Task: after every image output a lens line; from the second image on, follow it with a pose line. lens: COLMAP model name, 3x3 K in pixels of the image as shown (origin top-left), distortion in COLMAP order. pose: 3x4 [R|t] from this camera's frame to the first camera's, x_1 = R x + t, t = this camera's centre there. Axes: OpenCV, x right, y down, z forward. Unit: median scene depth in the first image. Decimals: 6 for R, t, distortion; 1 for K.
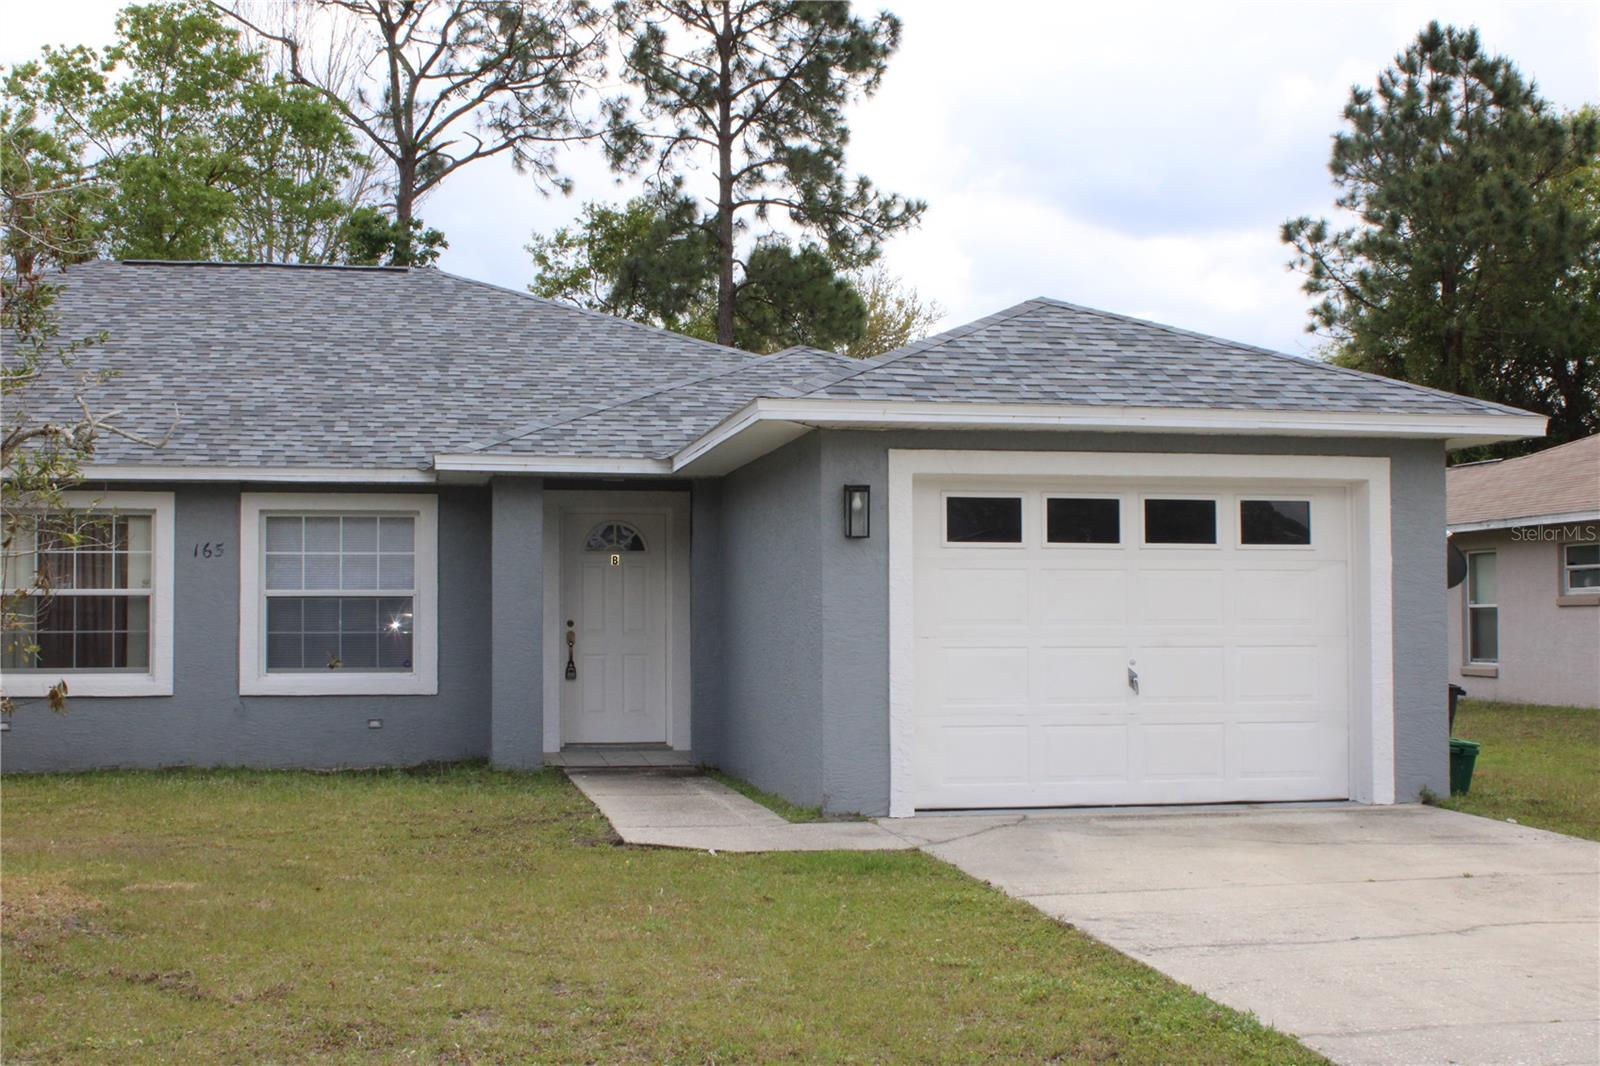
lens RADIAL K [[2108.5, 0, 780.5], [0, 2108.5, 535.7], [0, 0, 1]] dist [-0.064464, 0.175868]
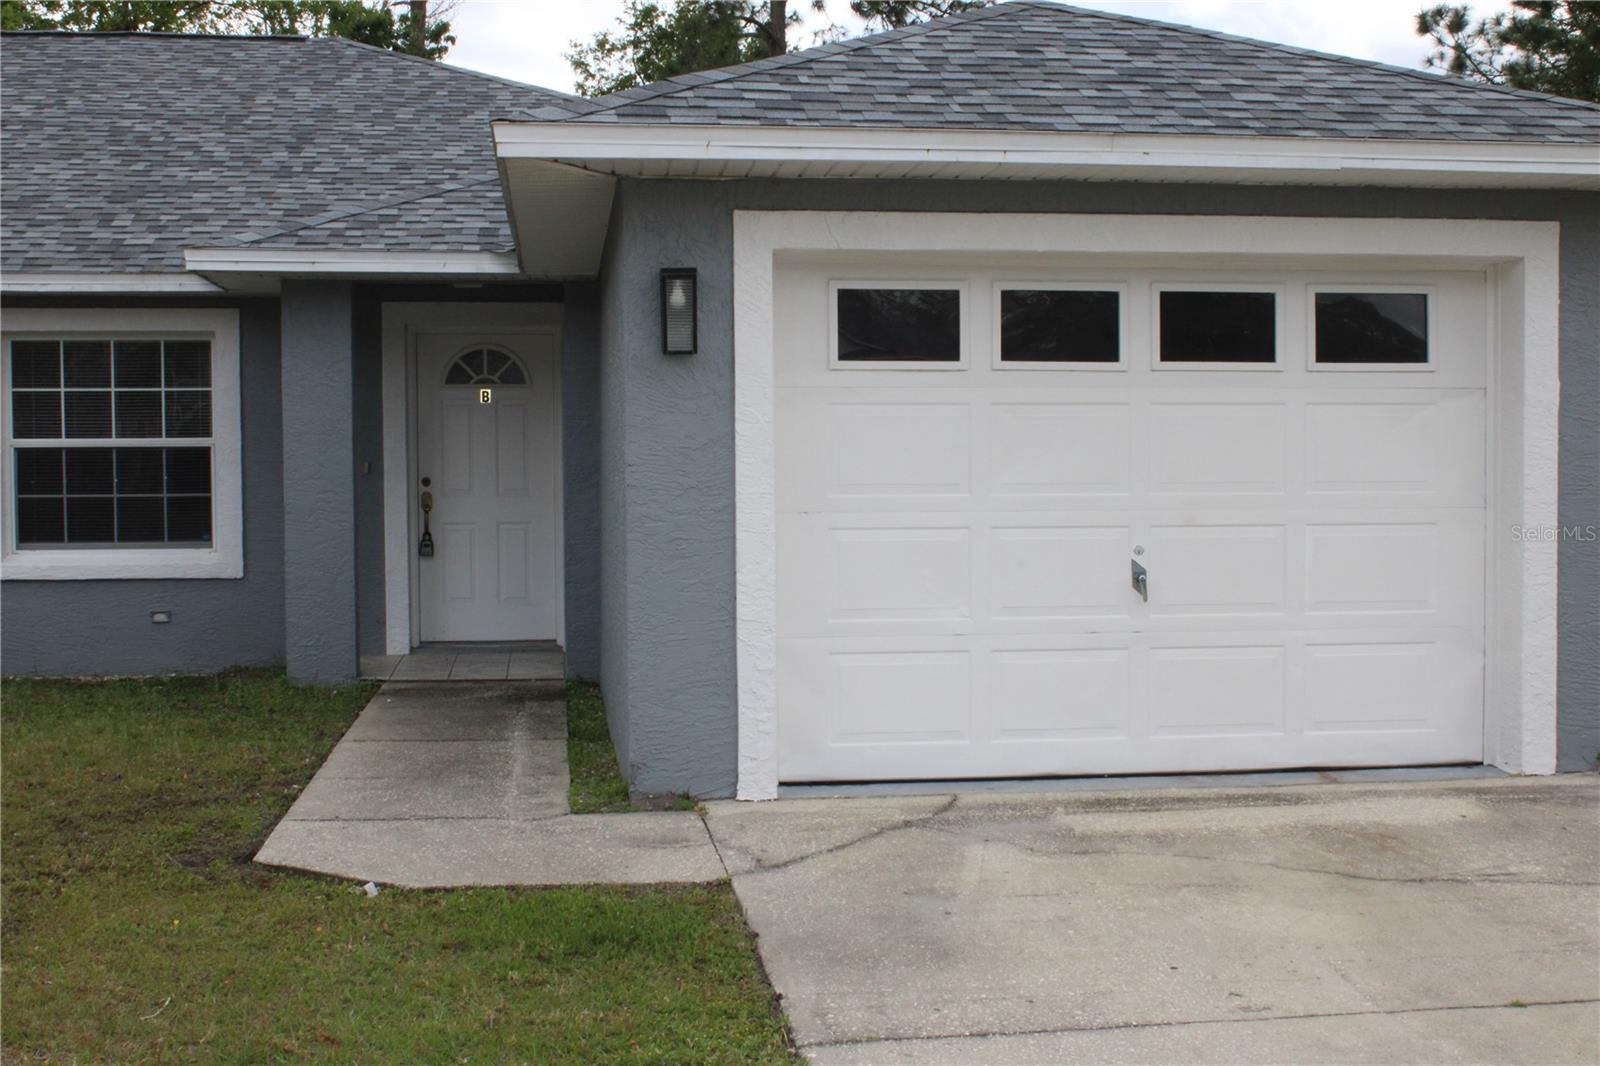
lens RADIAL K [[2108.5, 0, 780.5], [0, 2108.5, 535.7], [0, 0, 1]] dist [-0.064464, 0.175868]
pose [[0.998129, -0.001952, -0.061118, 0.097086], [0.006589, 0.997105, 0.075753, 0.006977], [0.060793, -0.076014, 0.995252, 0.358429]]
